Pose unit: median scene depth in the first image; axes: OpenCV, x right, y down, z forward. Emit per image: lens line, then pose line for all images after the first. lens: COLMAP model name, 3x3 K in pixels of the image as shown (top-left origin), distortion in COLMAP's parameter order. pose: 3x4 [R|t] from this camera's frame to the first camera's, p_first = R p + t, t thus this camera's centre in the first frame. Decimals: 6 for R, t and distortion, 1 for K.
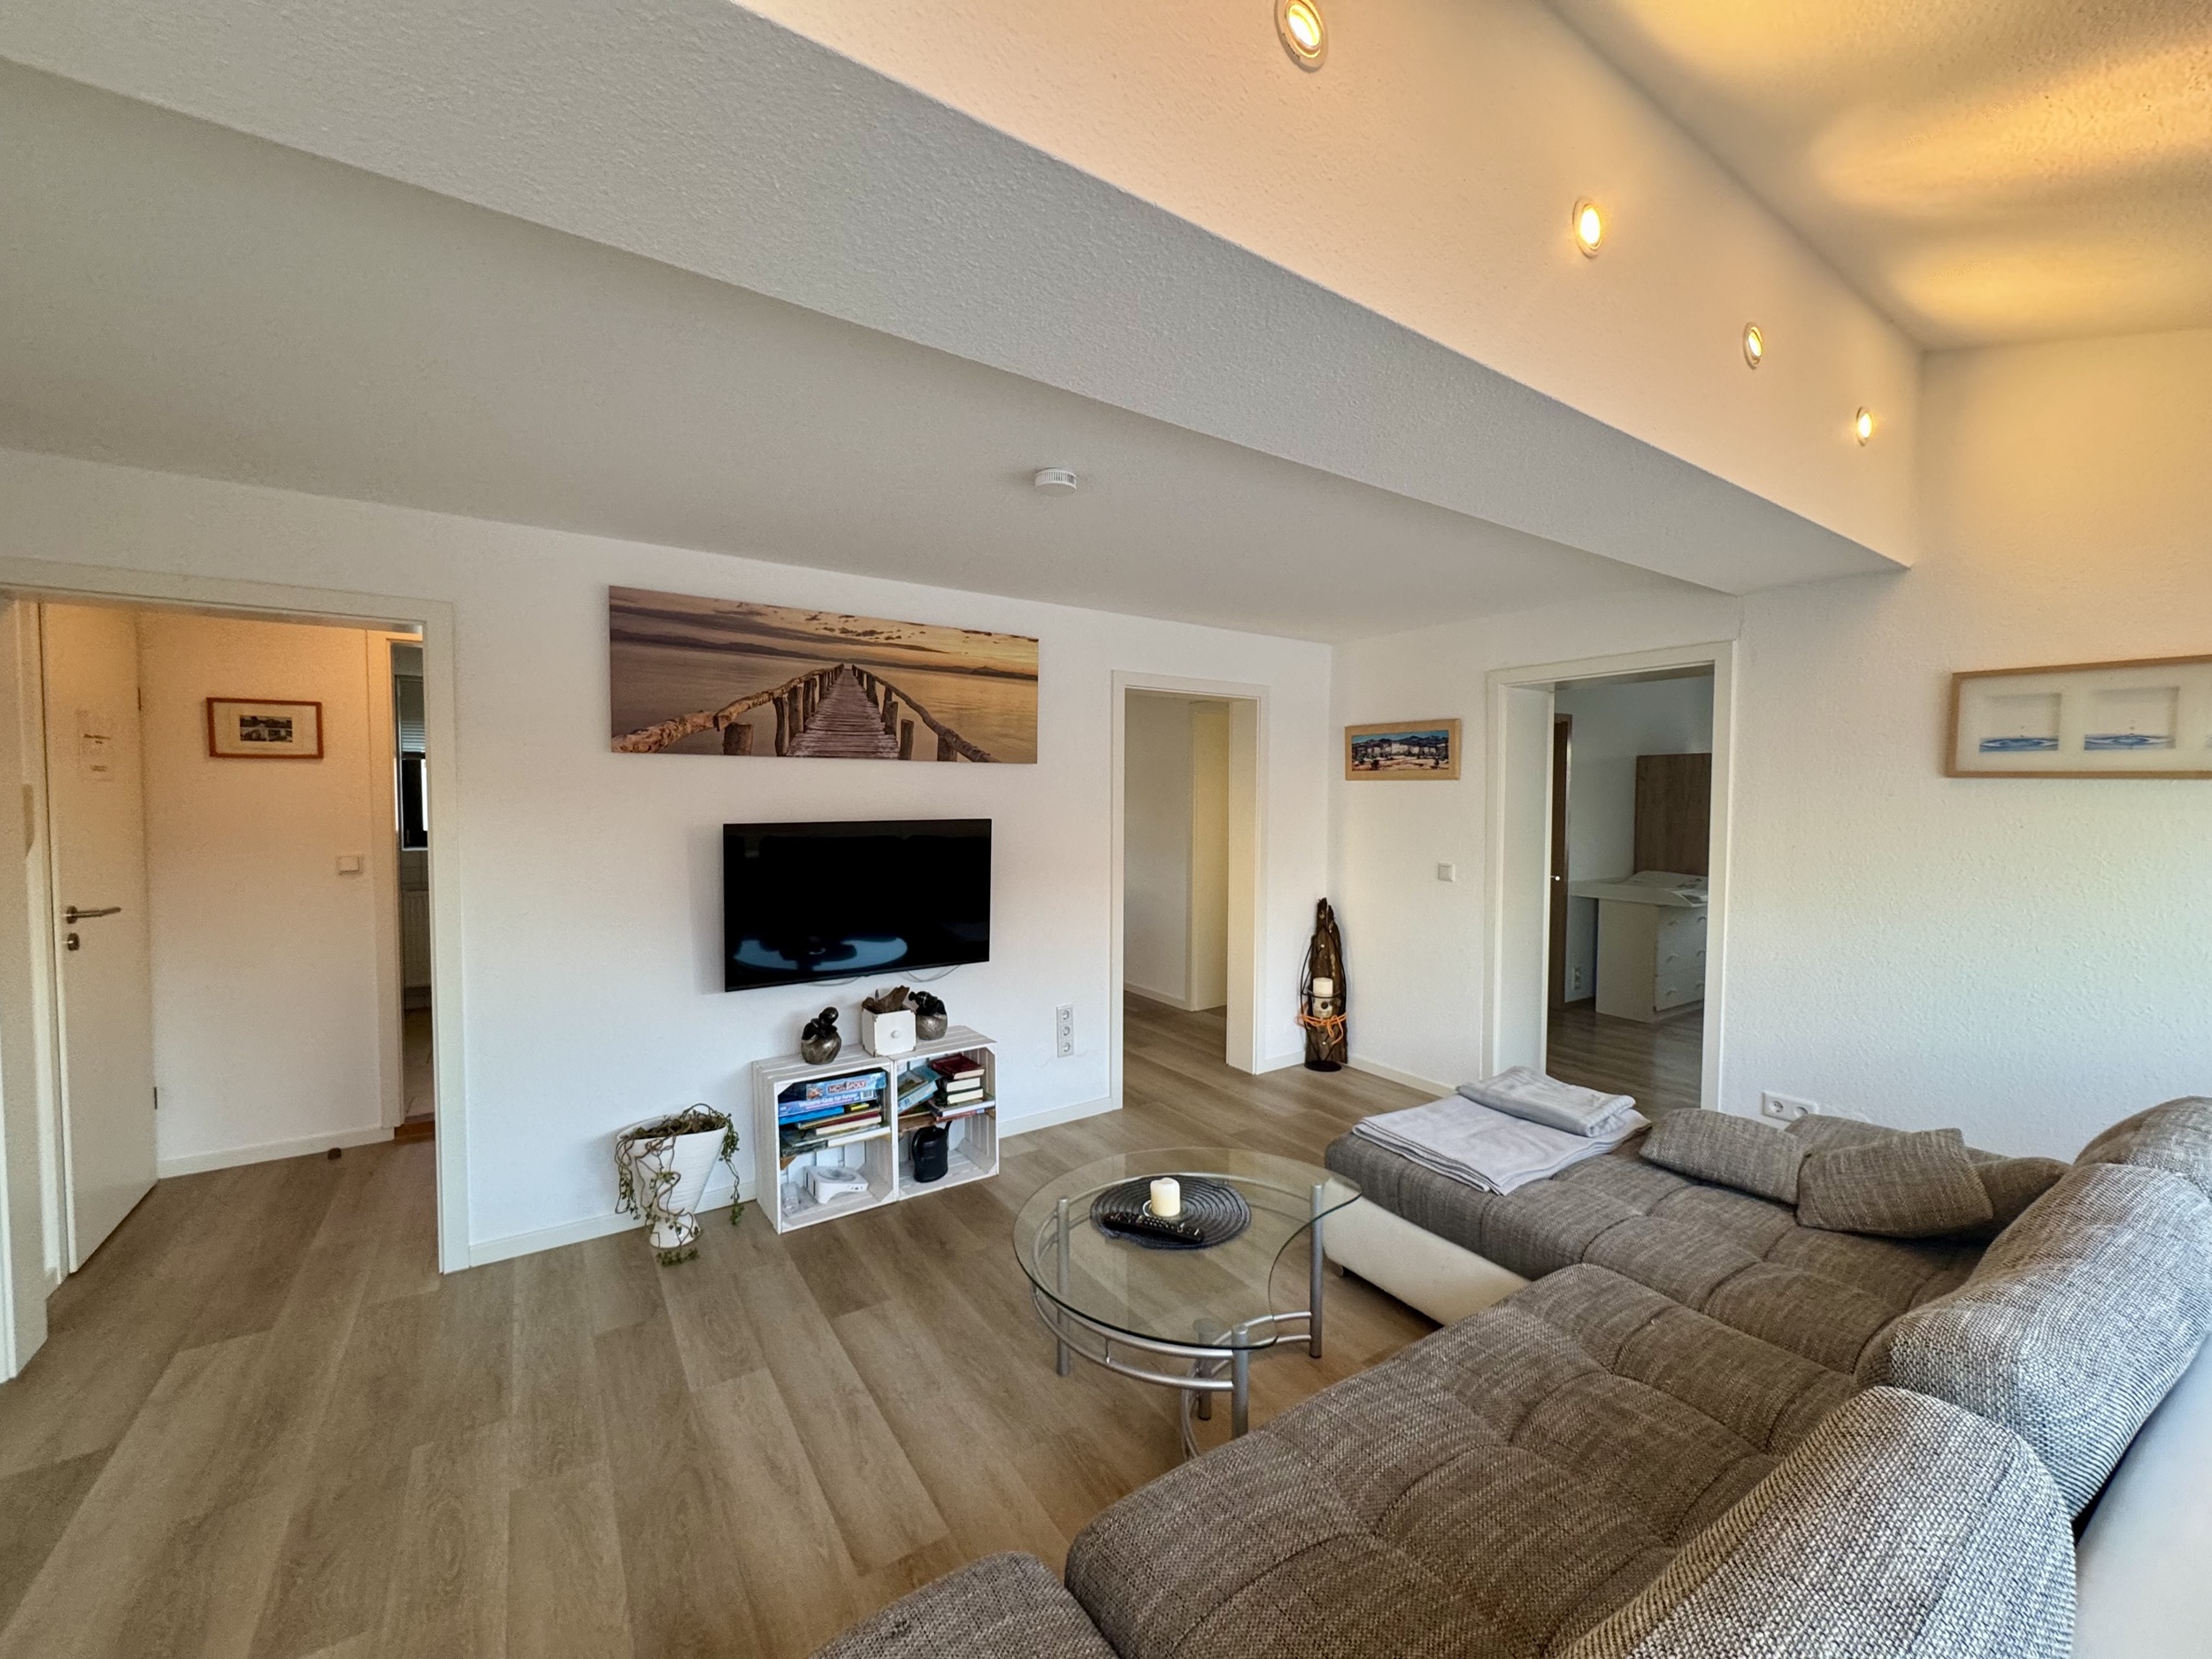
lens RADIAL K [[886.1, 0, 1102.5], [0, 886.1, 826.6], [0, 0, 1]] dist [-0.001998, -0.000071]
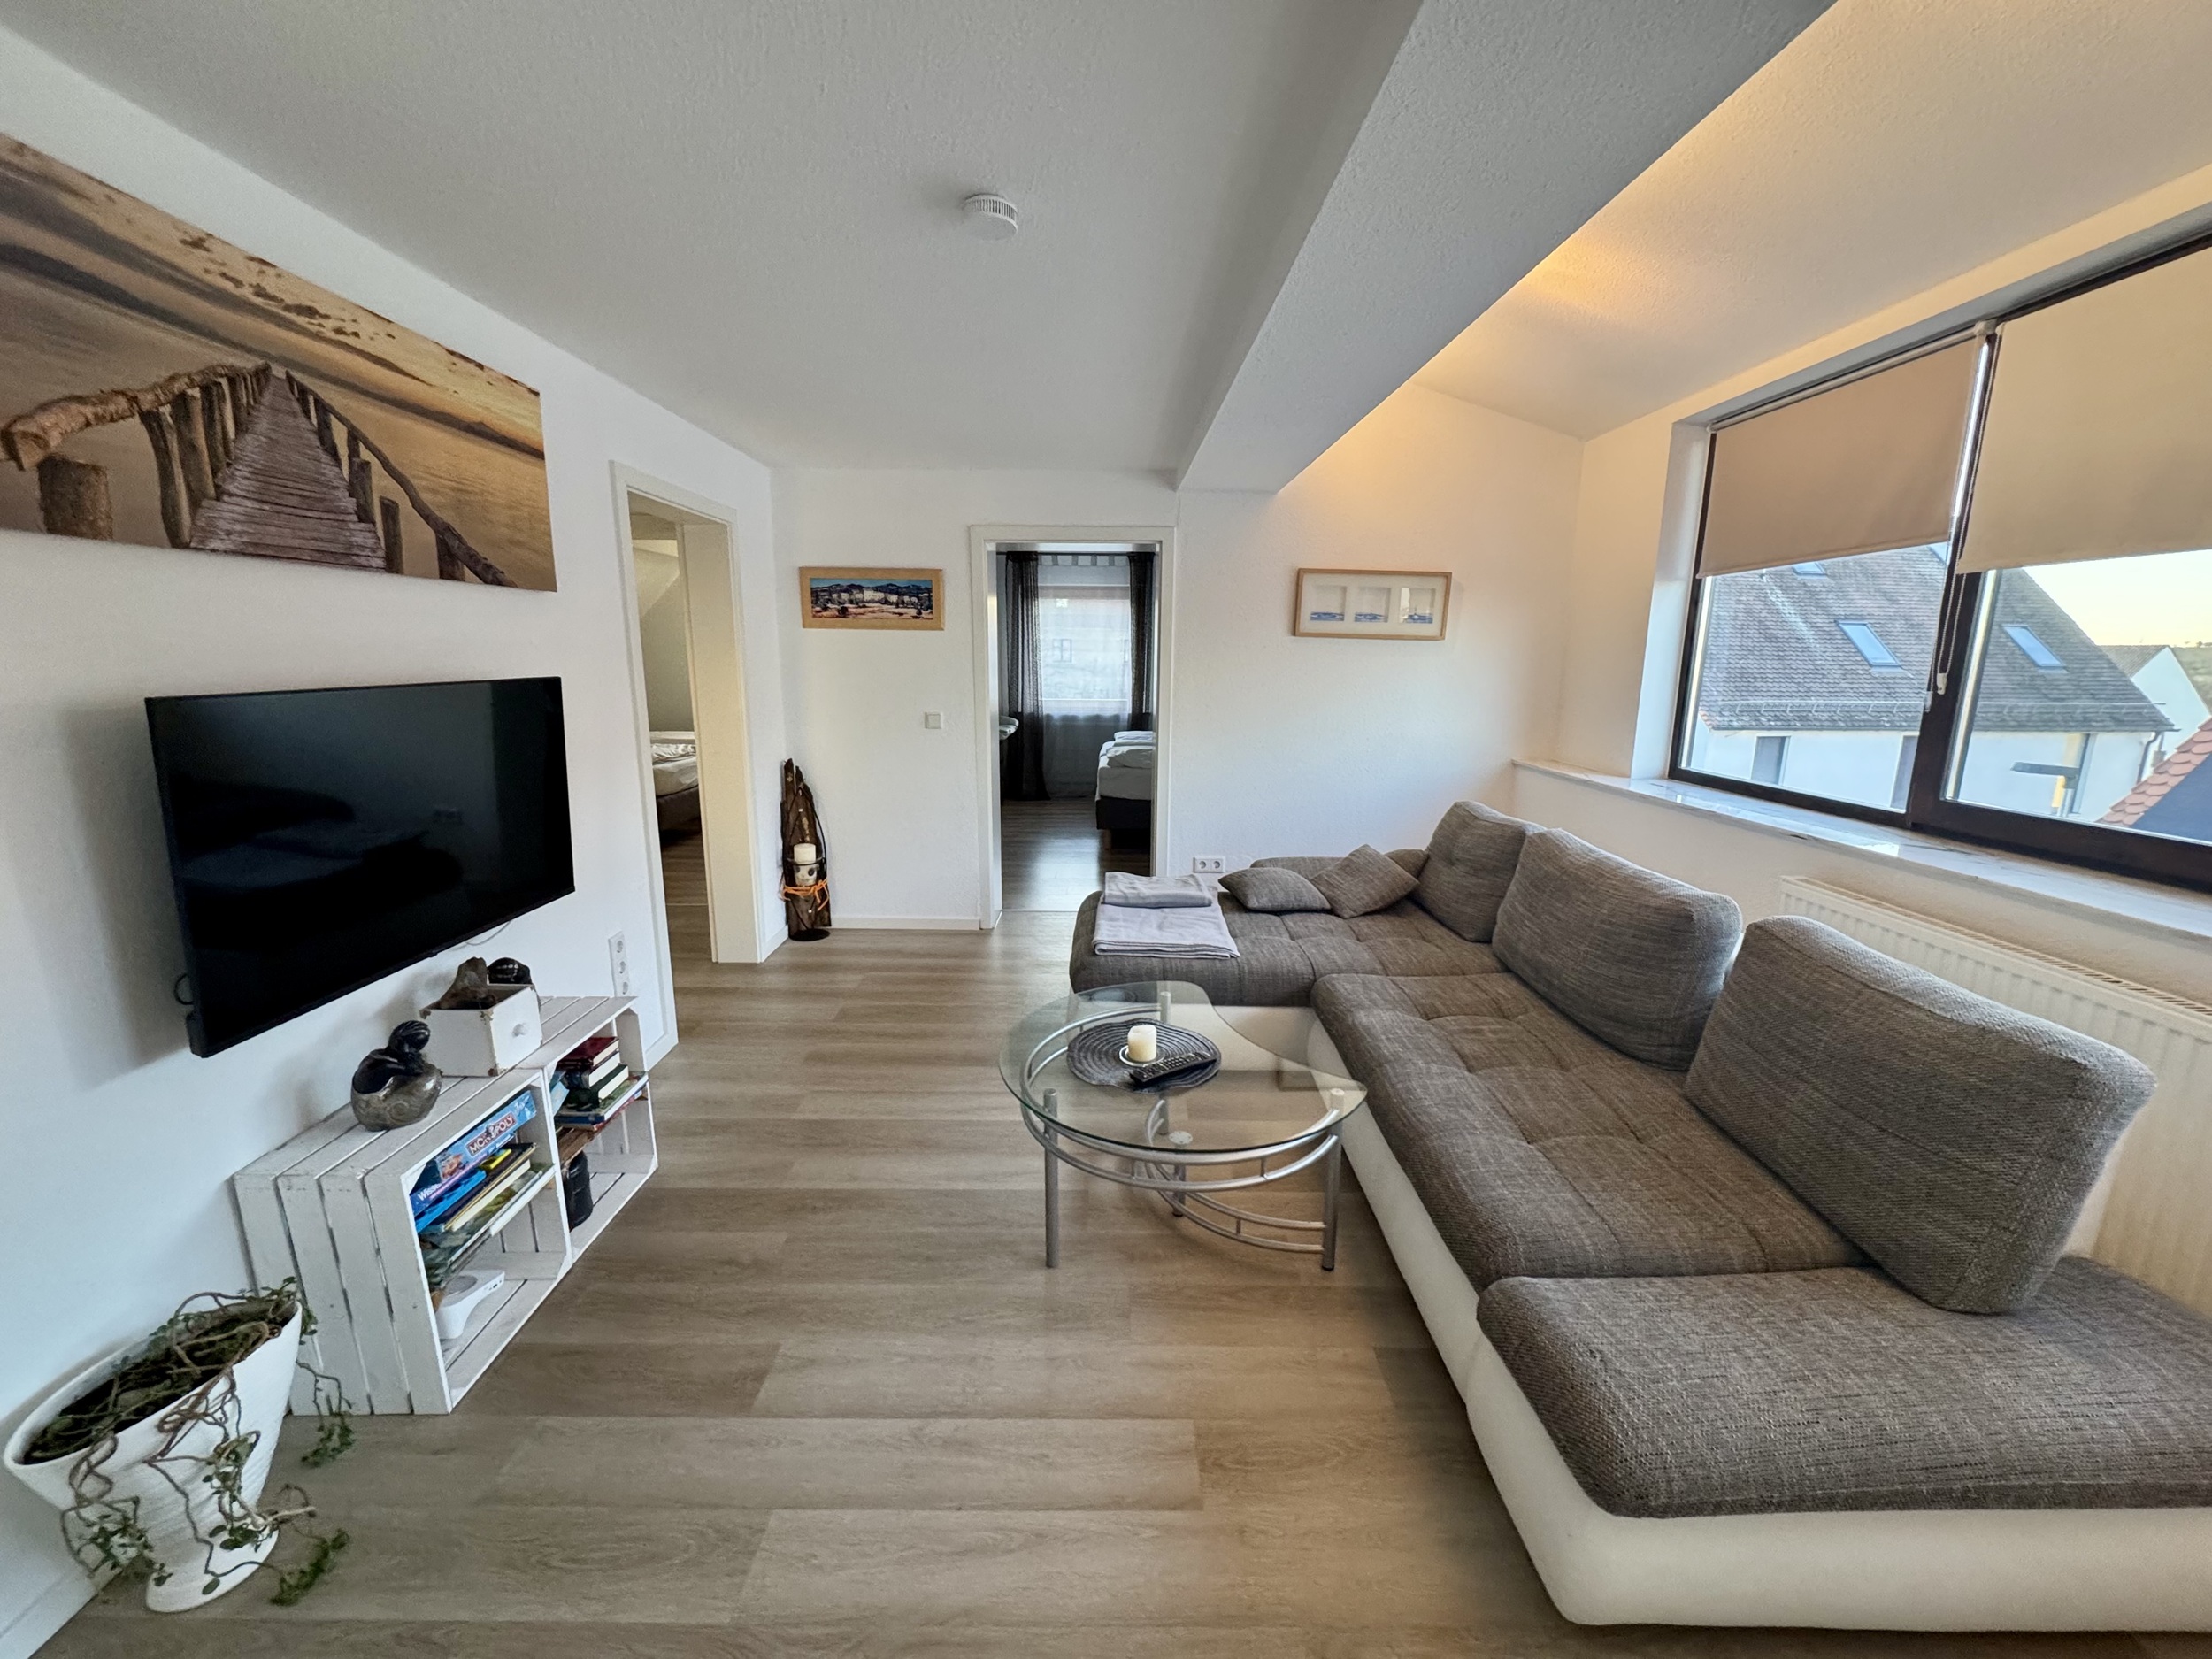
lens RADIAL K [[886.1, 0, 1110.2], [0, 886.1, 830.1], [0, 0, 1]] dist [-0.001998, -0.000071]
pose [[0.549505, -0.162576, 0.819520, -0.477269], [0.023372, 0.983492, 0.179434, -0.005259], [-0.835164, -0.079446, 0.544233, 0.315769]]
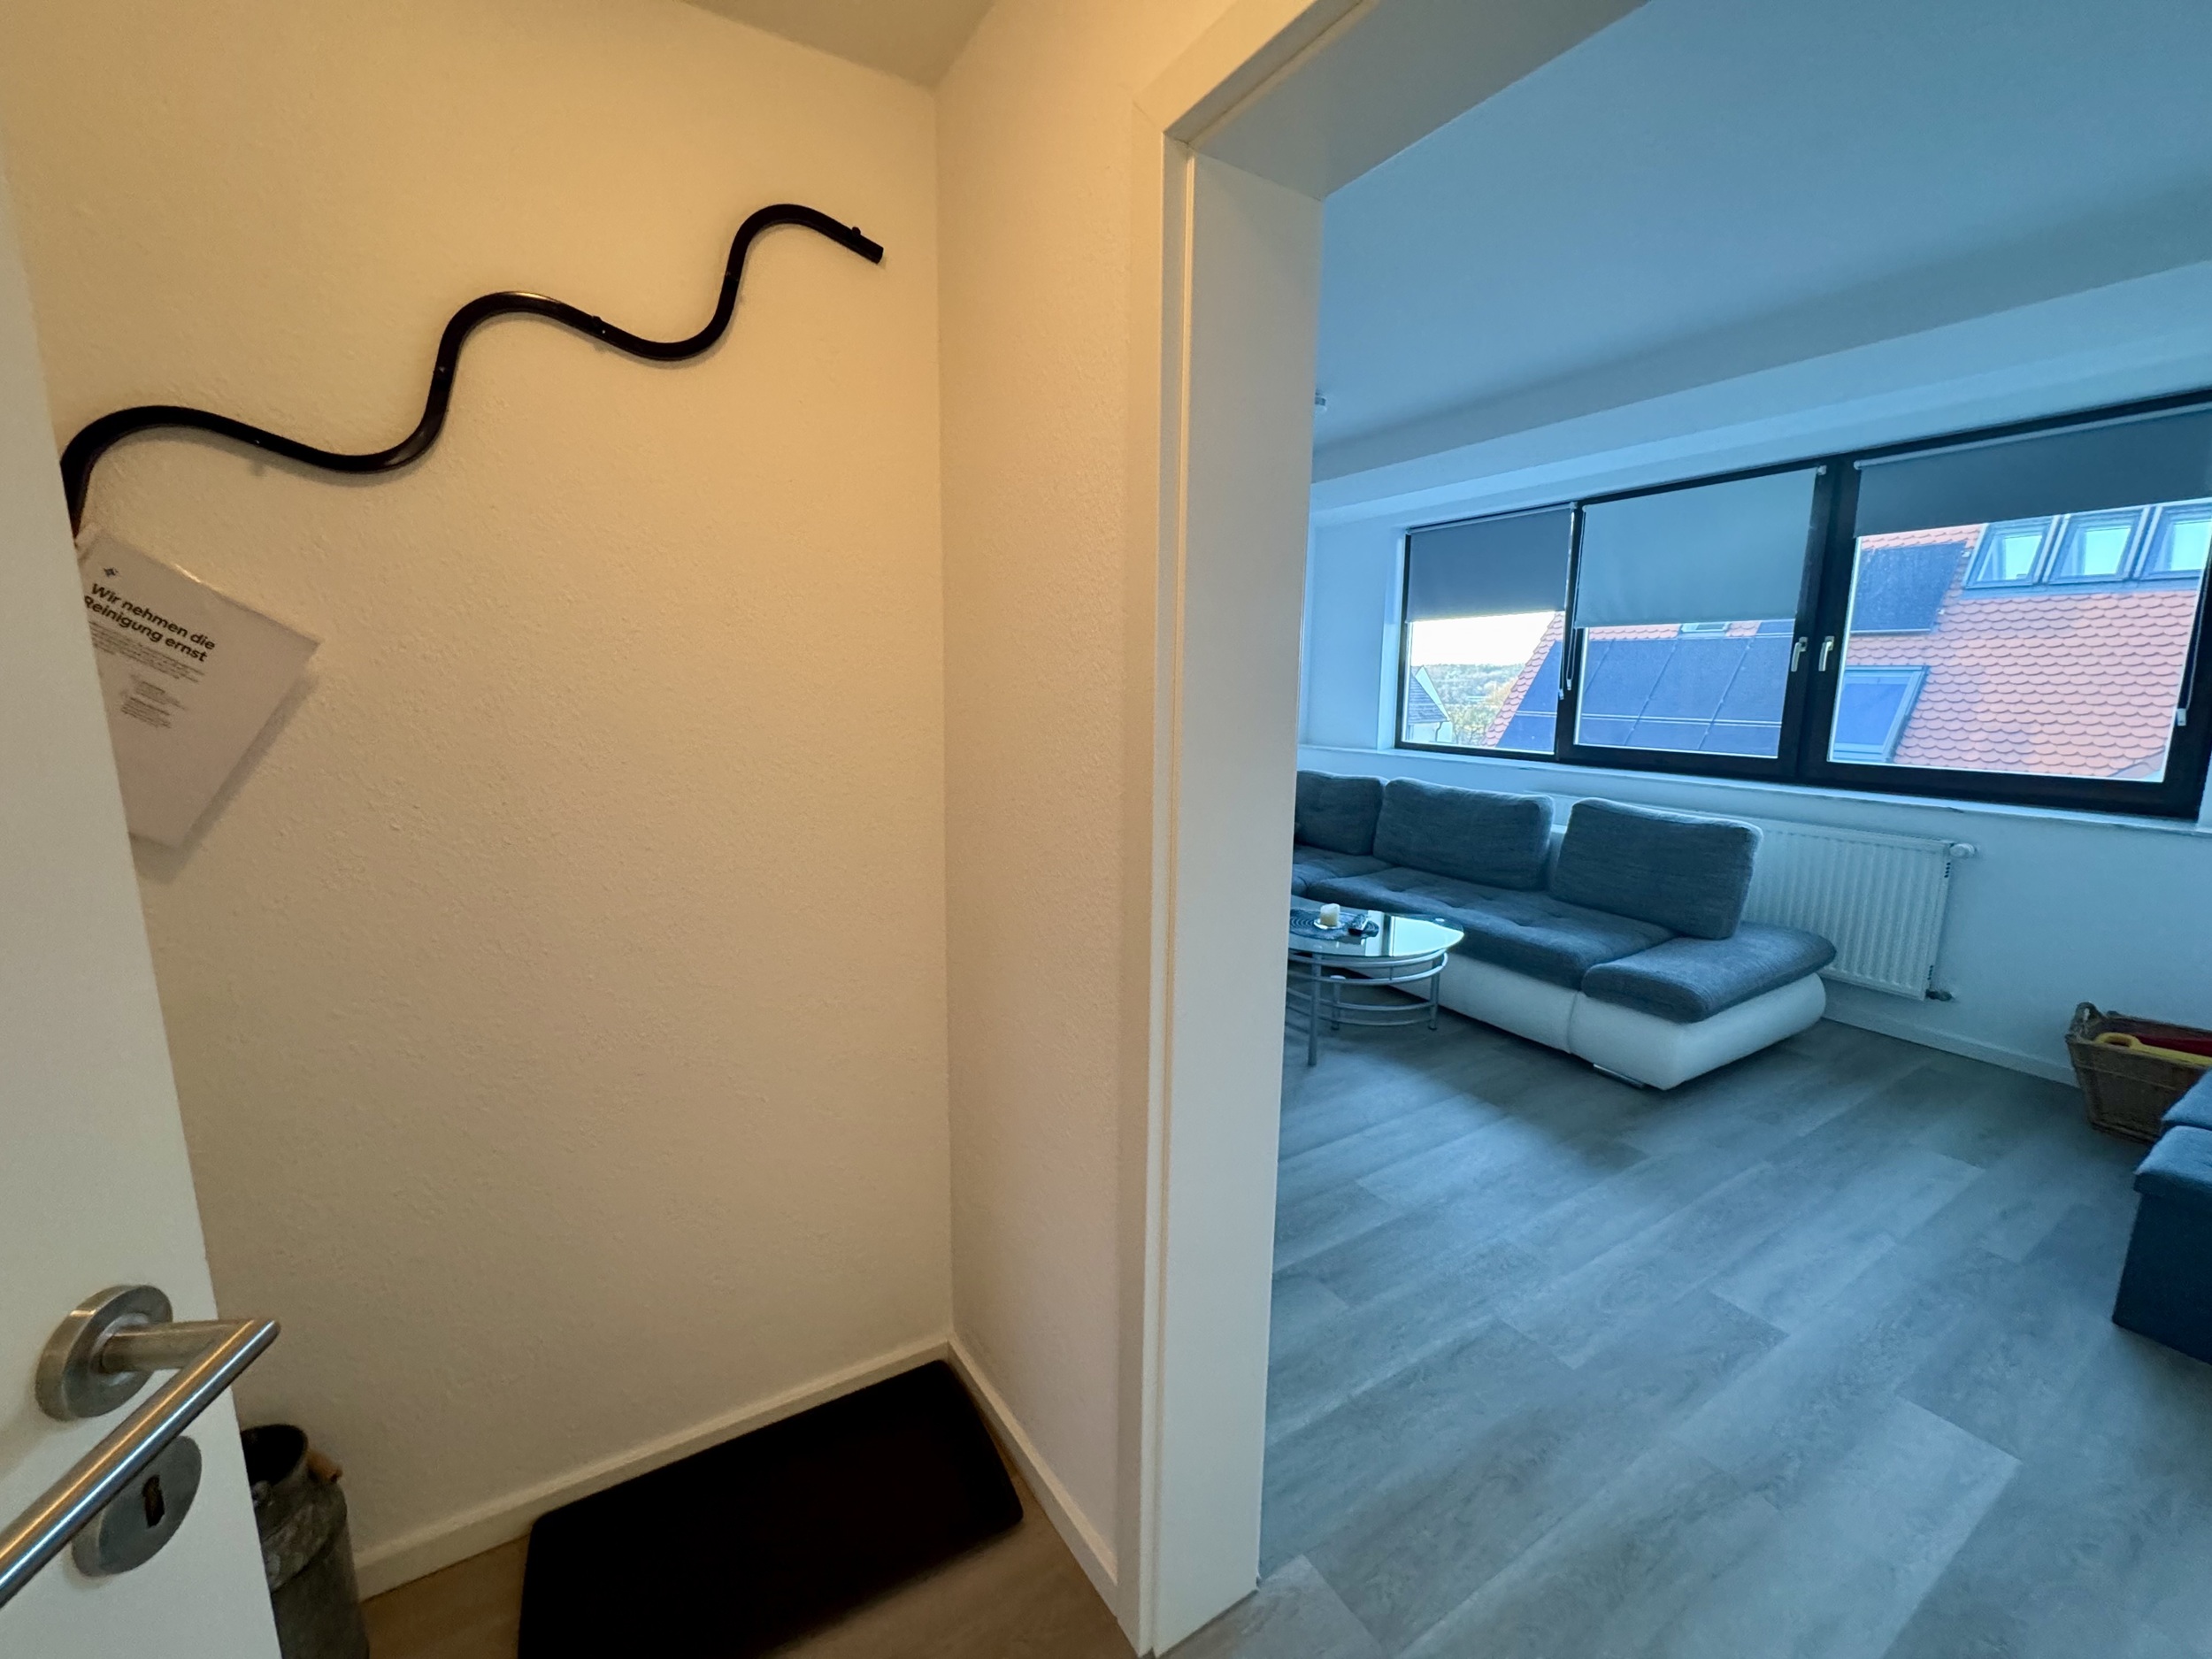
lens RADIAL K [[886.1, 0, 1113.1], [0, 886.1, 828.9], [0, 0, 1]] dist [-0.001998, -0.000071]
pose [[0.030687, -0.173366, 0.984379, -0.952915], [0.027862, 0.984609, 0.172538, -0.015271], [-0.999141, 0.022132, 0.035045, 0.851869]]
